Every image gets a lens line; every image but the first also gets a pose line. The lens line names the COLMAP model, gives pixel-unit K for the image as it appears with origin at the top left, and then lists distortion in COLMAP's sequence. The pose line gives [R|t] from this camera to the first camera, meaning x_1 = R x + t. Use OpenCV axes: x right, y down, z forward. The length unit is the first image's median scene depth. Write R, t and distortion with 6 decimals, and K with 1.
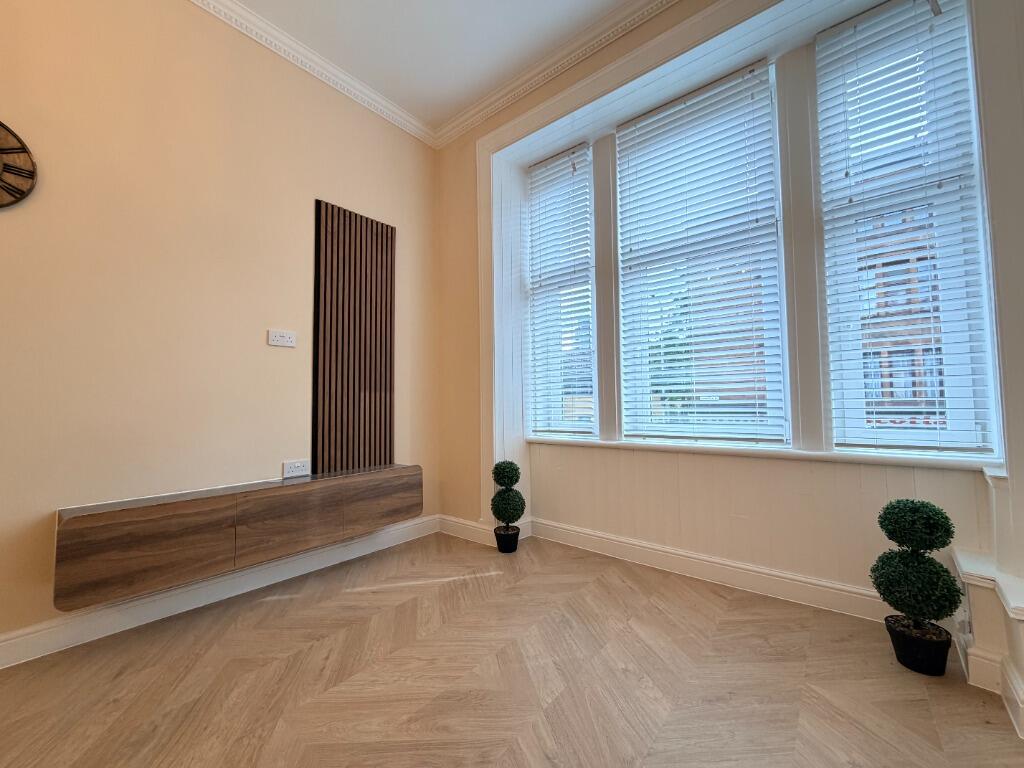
lens RADIAL K [[413.0, 0, 512.1], [0, 413.0, 382.3], [0, 0, 1]] dist [0.003032, 0.000369]
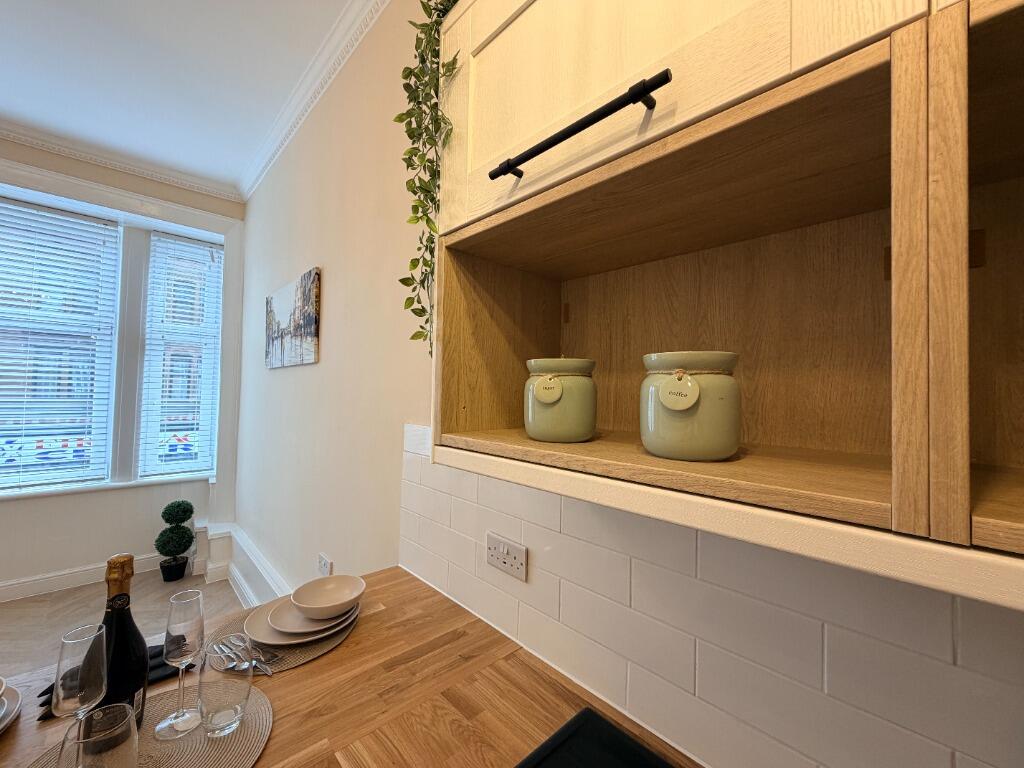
lens RADIAL K [[413.0, 0, 503.7], [0, 413.0, 378.8], [0, 0, 1]] dist [0.003032, 0.000369]
pose [[0.148356, 0.045647, 0.987880, -0.683798], [-0.069969, 0.996915, -0.035557, -0.286861], [-0.986456, -0.063846, 0.151093, -0.694463]]
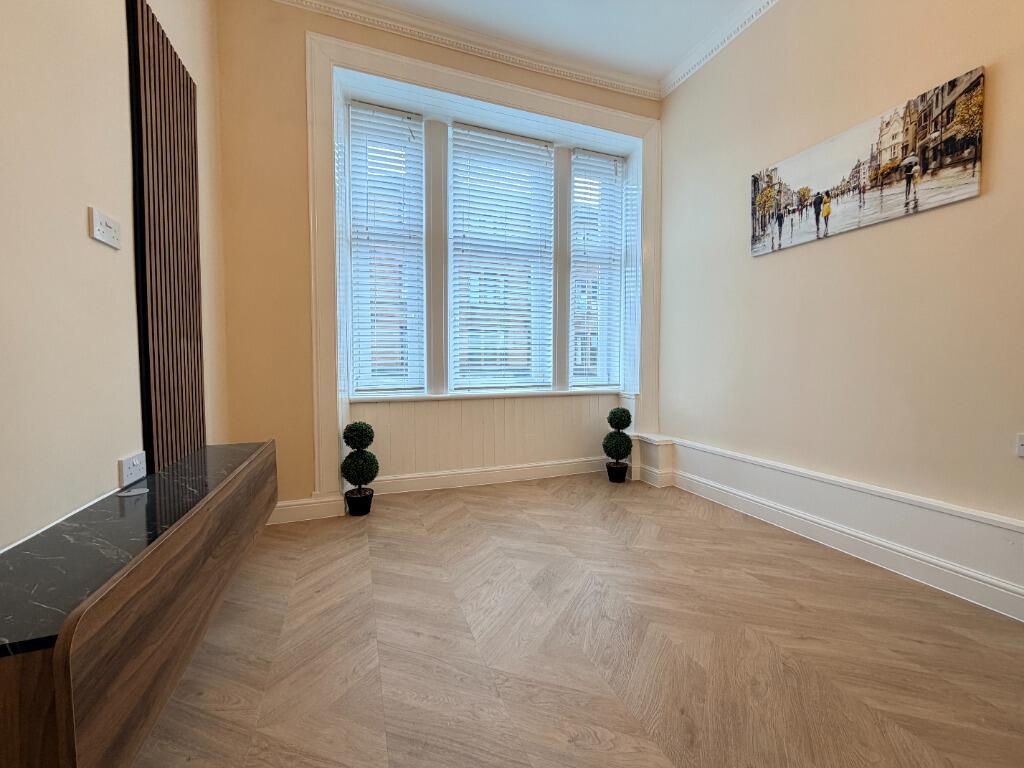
lens RADIAL K [[413.0, 0, 509.1], [0, 413.0, 380.7], [0, 0, 1]] dist [0.003032, 0.000369]
pose [[0.494261, -0.023537, 0.868995, -0.891704], [-0.049225, 0.997272, 0.055009, 0.036933], [-0.867919, -0.069964, 0.491754, 0.325548]]
